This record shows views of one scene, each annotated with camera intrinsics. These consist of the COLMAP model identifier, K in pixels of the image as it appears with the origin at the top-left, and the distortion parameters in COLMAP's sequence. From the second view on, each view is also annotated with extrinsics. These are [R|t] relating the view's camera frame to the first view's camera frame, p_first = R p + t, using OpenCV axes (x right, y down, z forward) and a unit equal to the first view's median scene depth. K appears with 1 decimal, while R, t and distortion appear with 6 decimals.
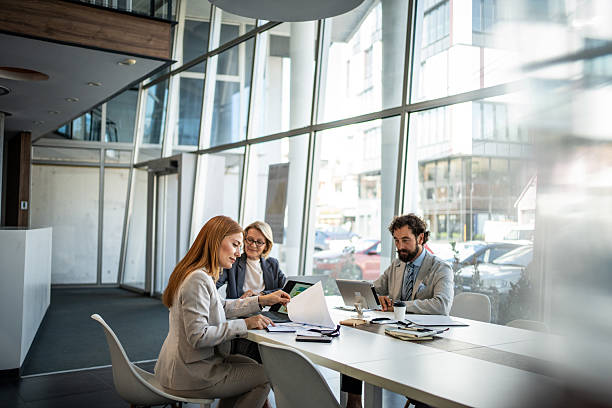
lens RADIAL K [[625.0, 0, 306.0], [0, 625.0, 204.0], [0, 0, 1]] dist [-0.012198, 0.149903]
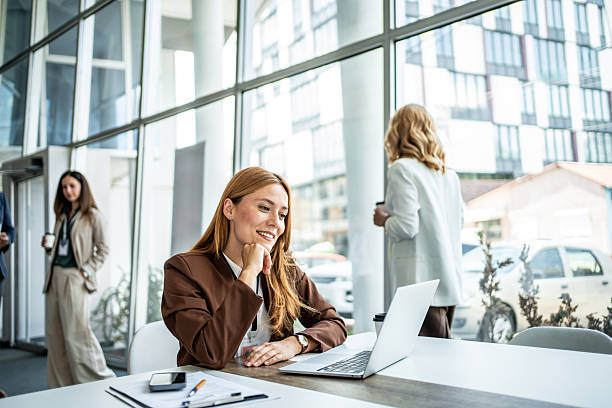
lens RADIAL K [[625.0, 0, 306.0], [0, 625.0, 204.0], [0, 0, 1]] dist [-0.012198, 0.149903]
pose [[0.983827, -0.043768, 0.173693, -0.029103], [0.051038, 0.997988, -0.037606, 0.026599], [-0.171698, 0.045863, 0.984082, 0.209516]]
